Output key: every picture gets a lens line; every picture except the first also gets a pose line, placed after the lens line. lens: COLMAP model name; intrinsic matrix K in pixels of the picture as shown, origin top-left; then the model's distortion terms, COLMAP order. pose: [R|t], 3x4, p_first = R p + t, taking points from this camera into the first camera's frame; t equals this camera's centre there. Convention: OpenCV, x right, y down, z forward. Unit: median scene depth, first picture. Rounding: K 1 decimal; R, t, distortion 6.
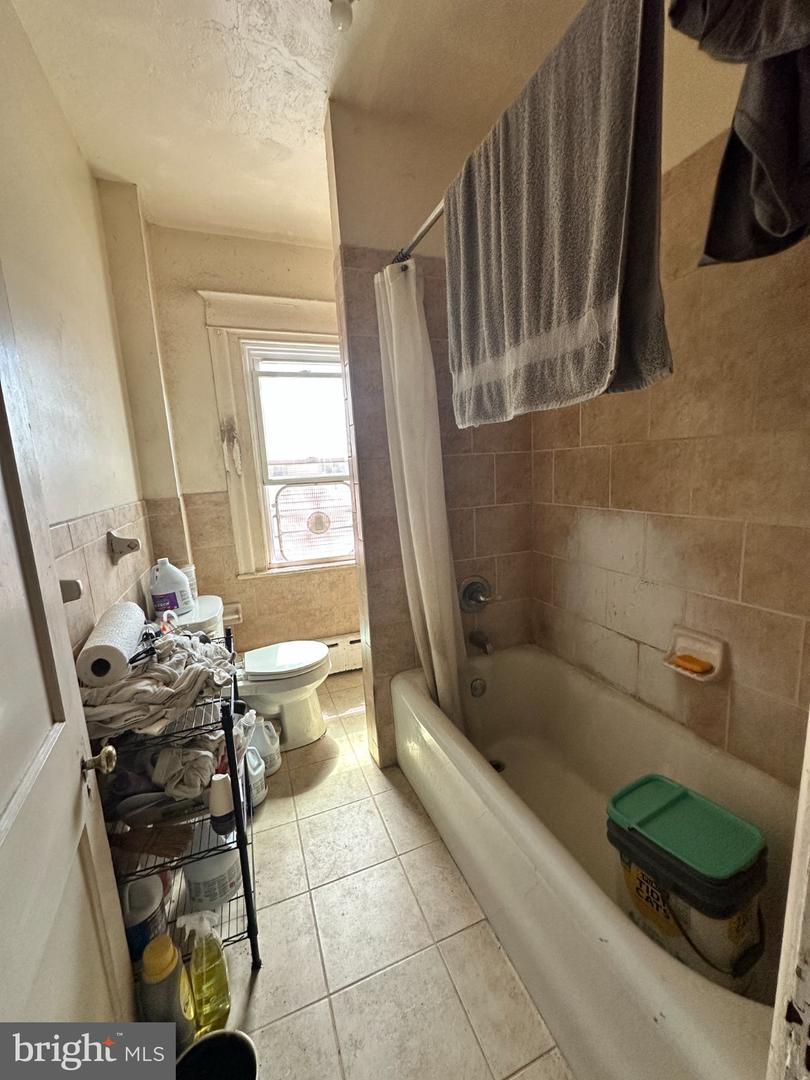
lens RADIAL K [[432.5, 0, 405.0], [0, 432.5, 540.0], [0, 0, 1]] dist [-0.001383, 0.000154]
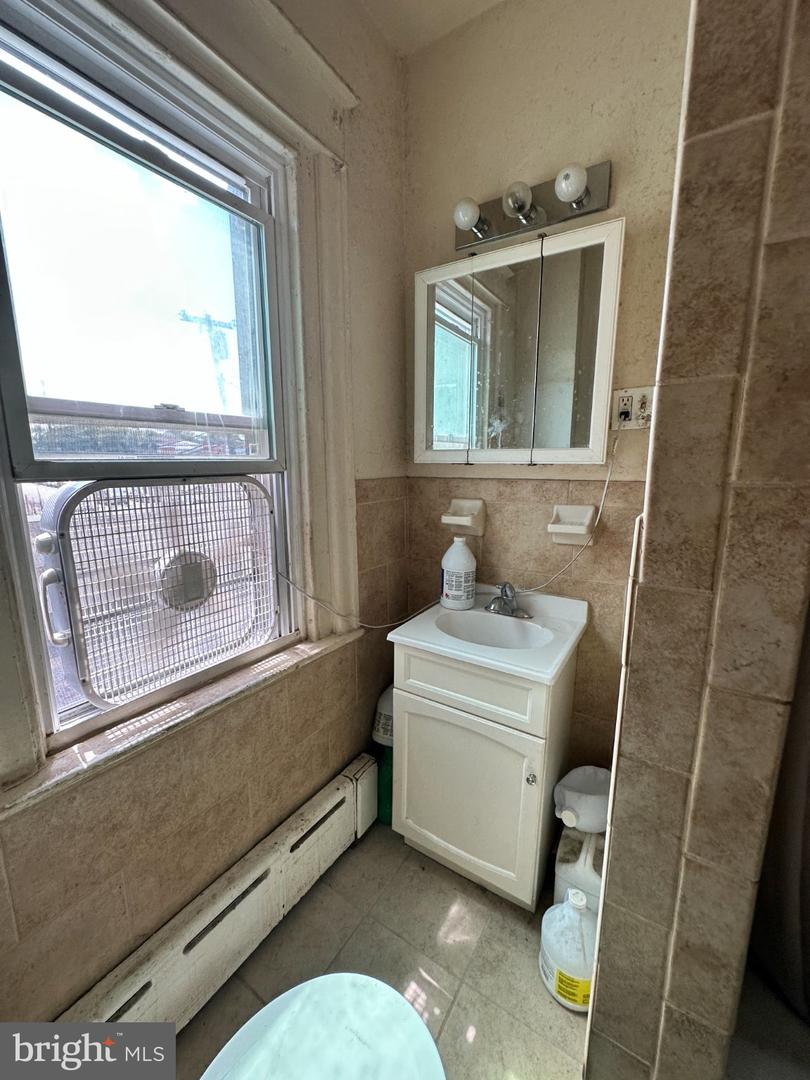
lens RADIAL K [[432.5, 0, 405.0], [0, 432.5, 540.0], [0, 0, 1]] dist [-0.001383, 0.000154]
pose [[0.809684, -0.054603, 0.584321, -0.277874], [0.051749, 0.998427, 0.021591, -0.078327], [-0.584581, 0.012756, 0.811235, 0.598007]]
